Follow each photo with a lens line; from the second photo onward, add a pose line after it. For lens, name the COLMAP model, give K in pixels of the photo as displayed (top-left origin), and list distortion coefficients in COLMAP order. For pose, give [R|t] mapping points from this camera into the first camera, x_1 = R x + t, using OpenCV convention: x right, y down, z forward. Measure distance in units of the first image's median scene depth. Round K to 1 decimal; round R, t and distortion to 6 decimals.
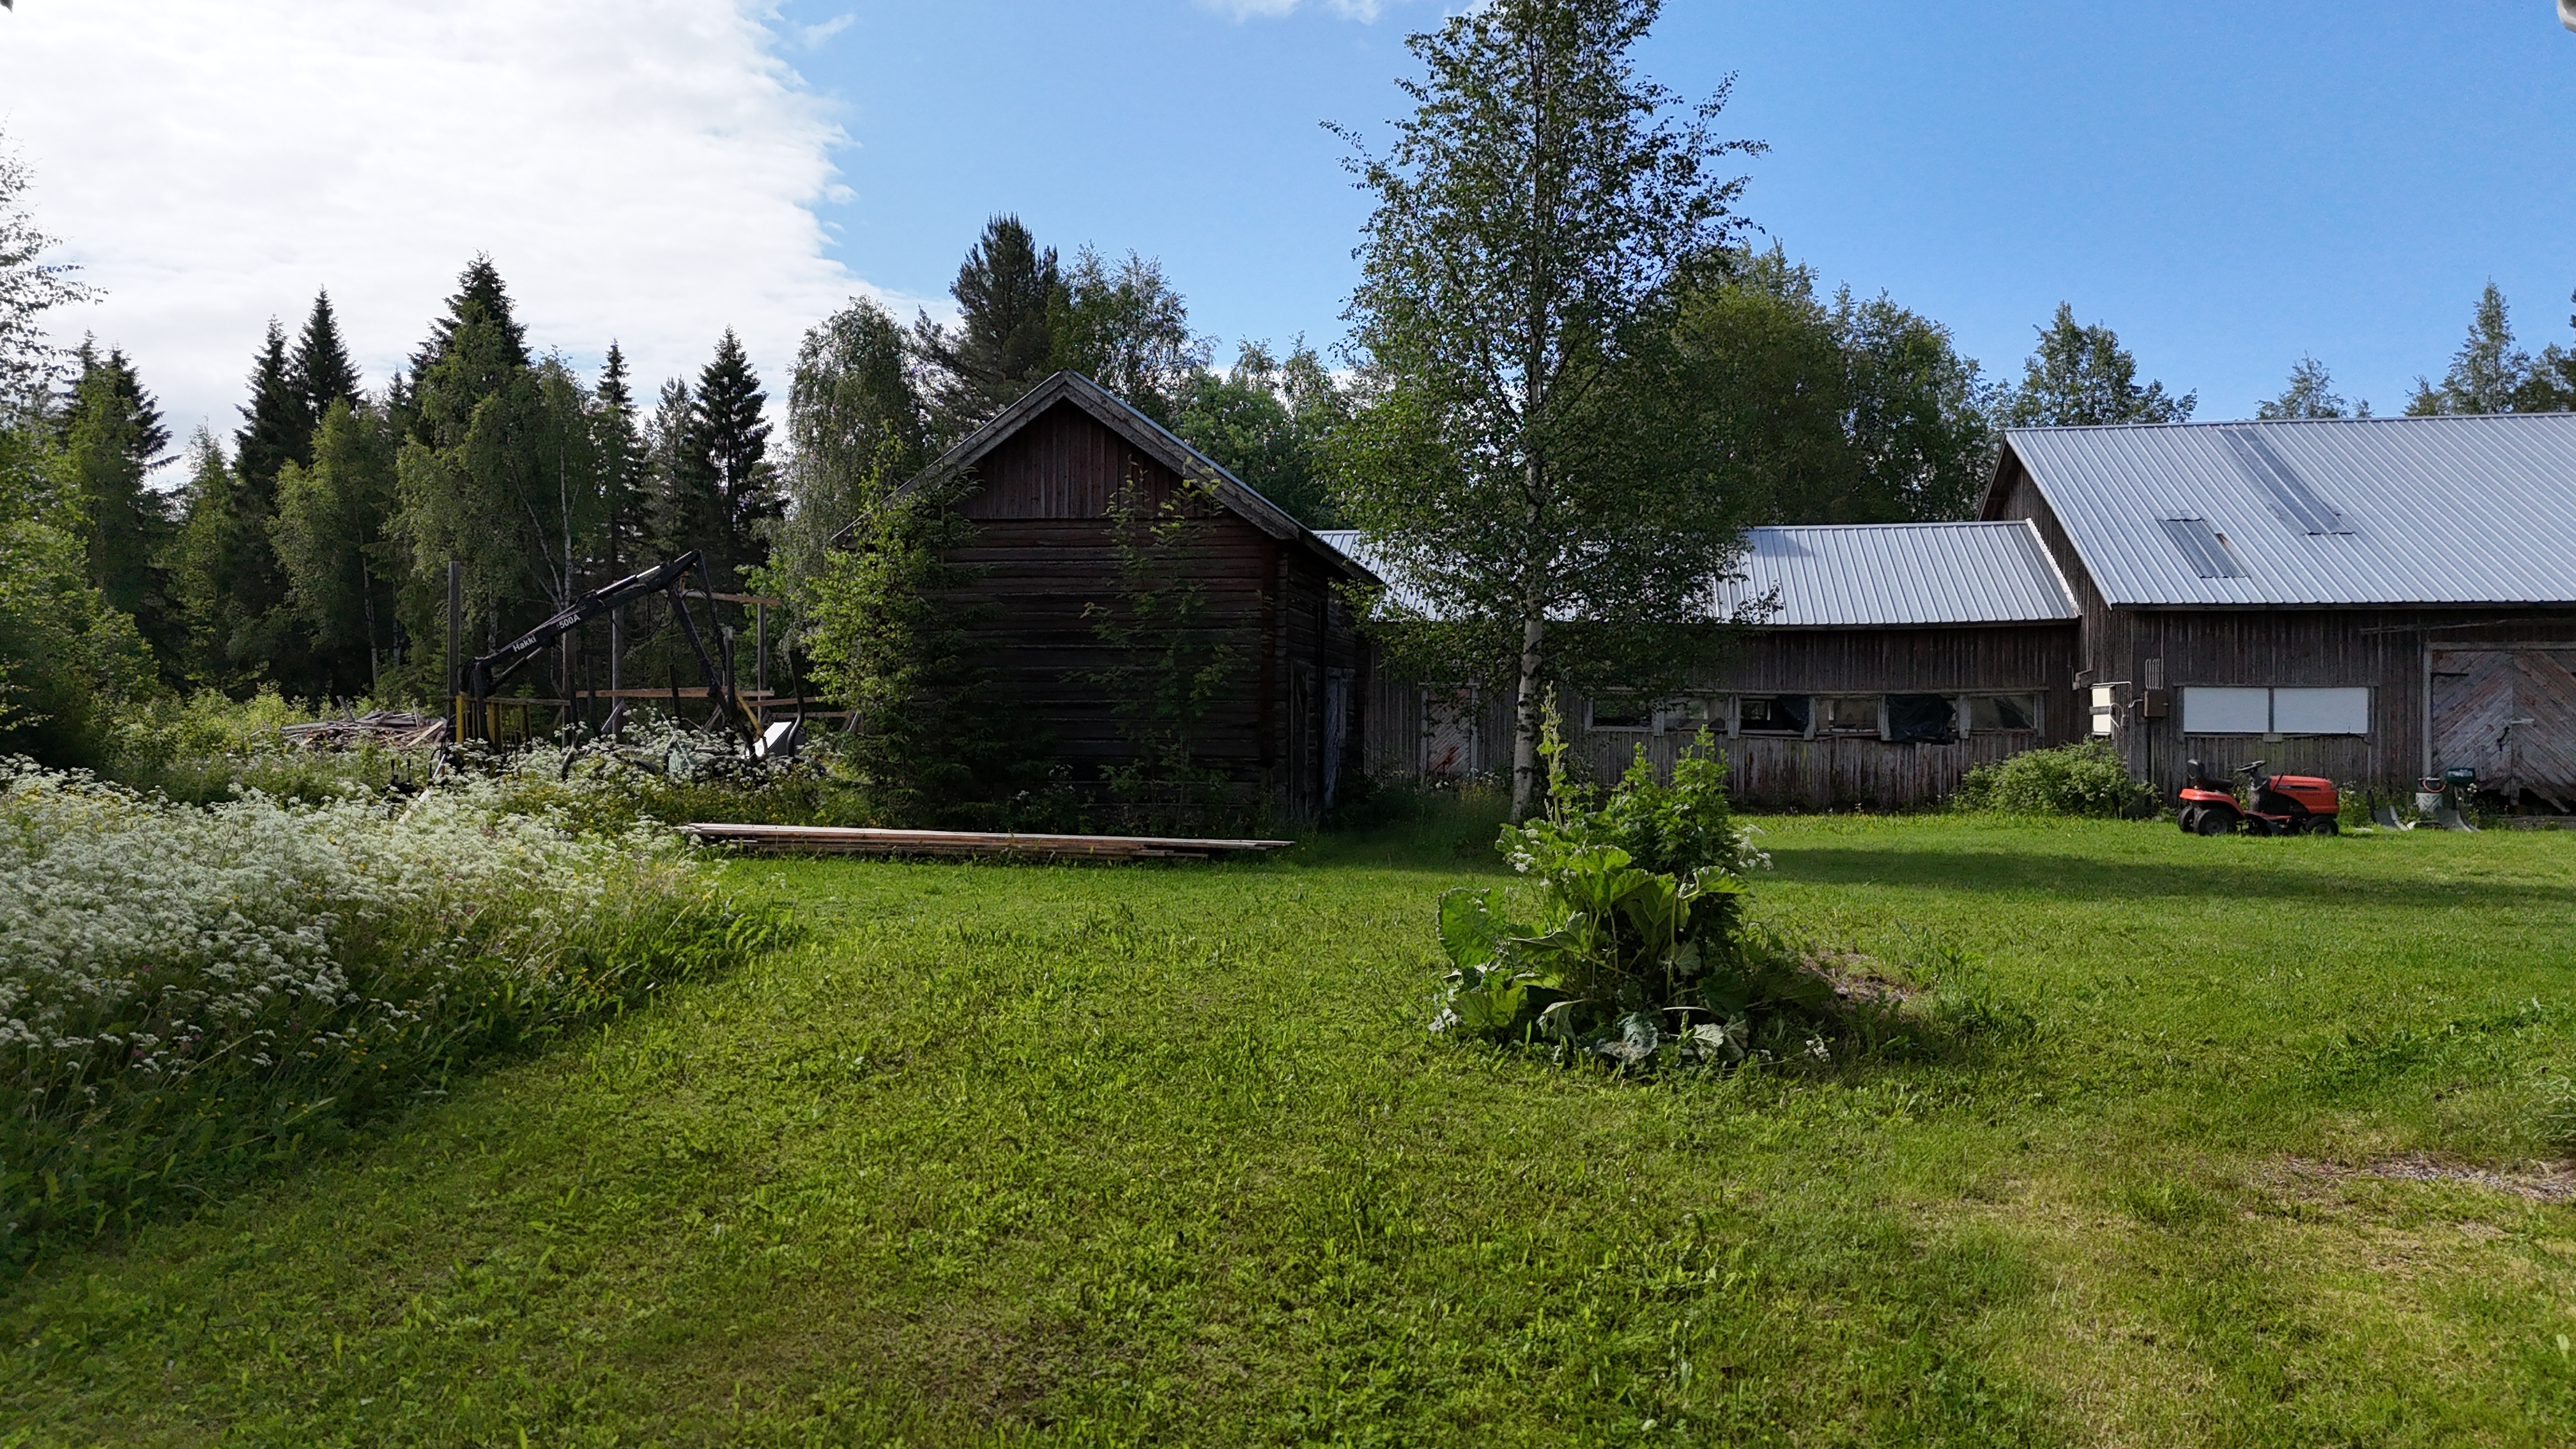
lens RADIAL K [[1882.8, 0, 1288.0], [0, 1882.8, 724.5], [0, 0, 1]] dist [0.117692, -0.134929]
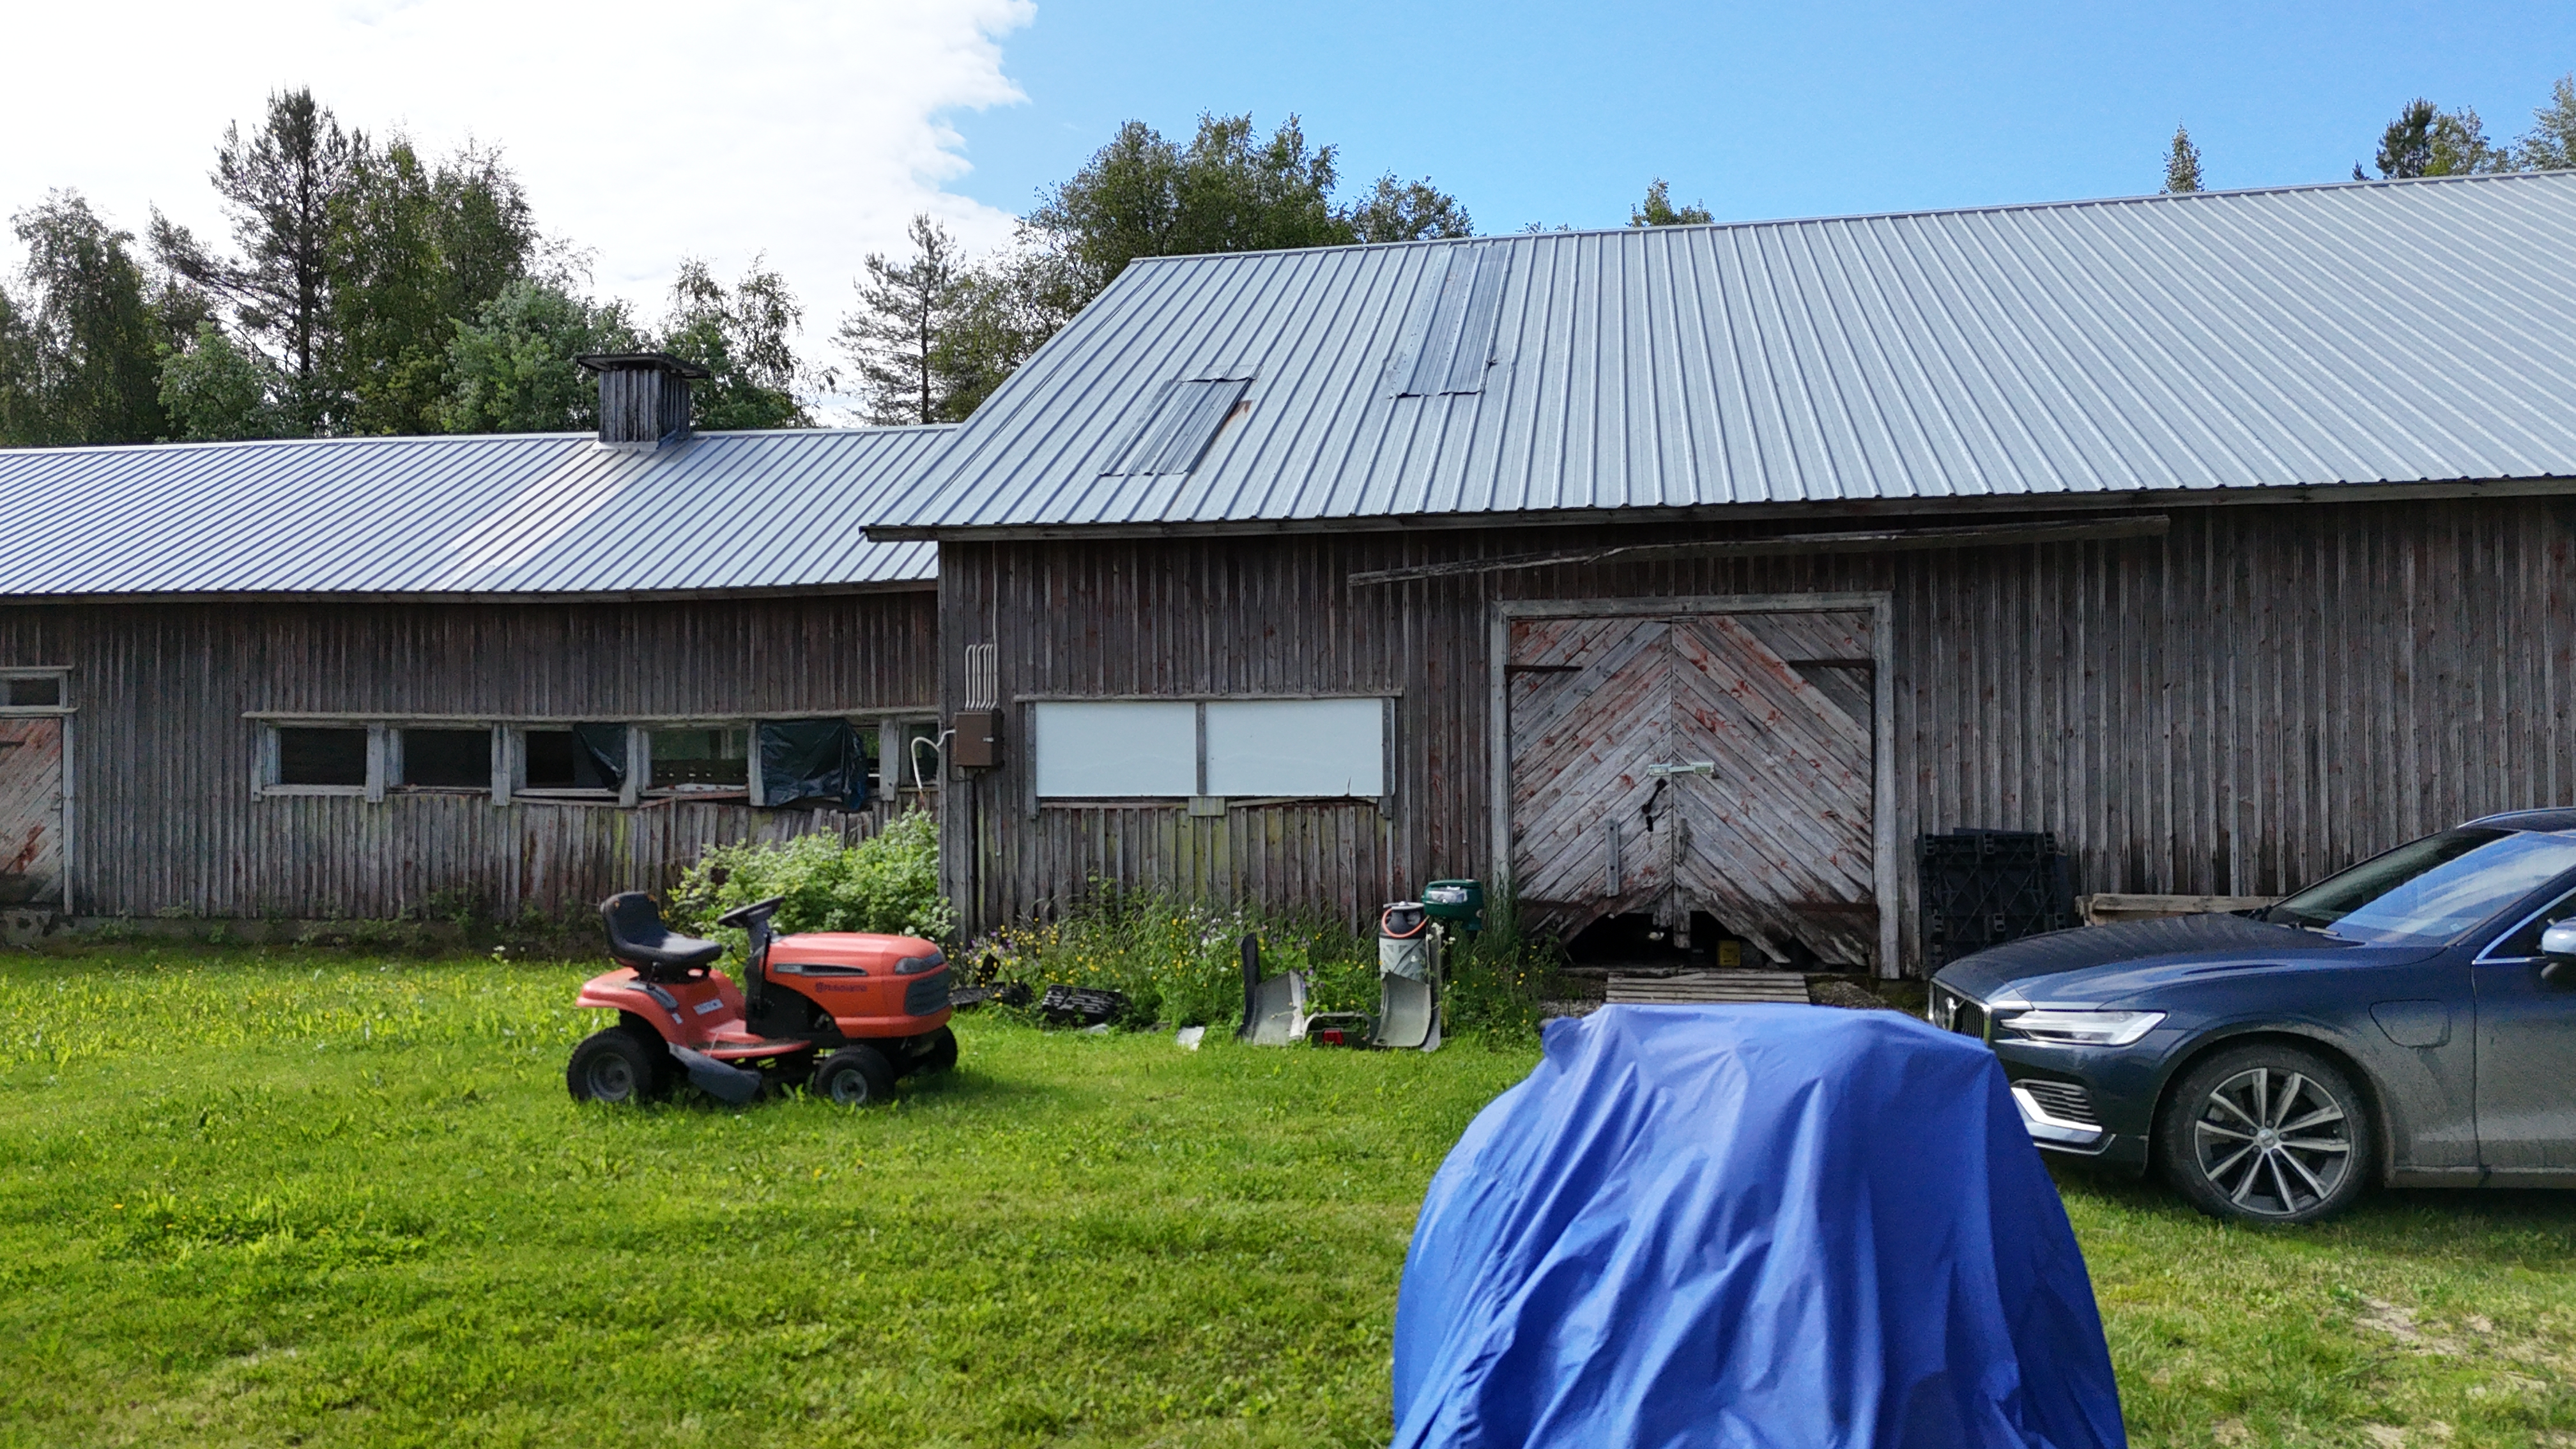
lens RADIAL K [[1888.8, 0, 1288.0], [0, 1888.8, 724.5], [0, 0, 1]] dist [0.069887, -0.063379]
pose [[0.999860, -0.015198, 0.007012, 0.536211], [0.015236, 0.999869, -0.005388, -0.010859], [-0.006929, 0.005494, 0.999961, 0.541338]]
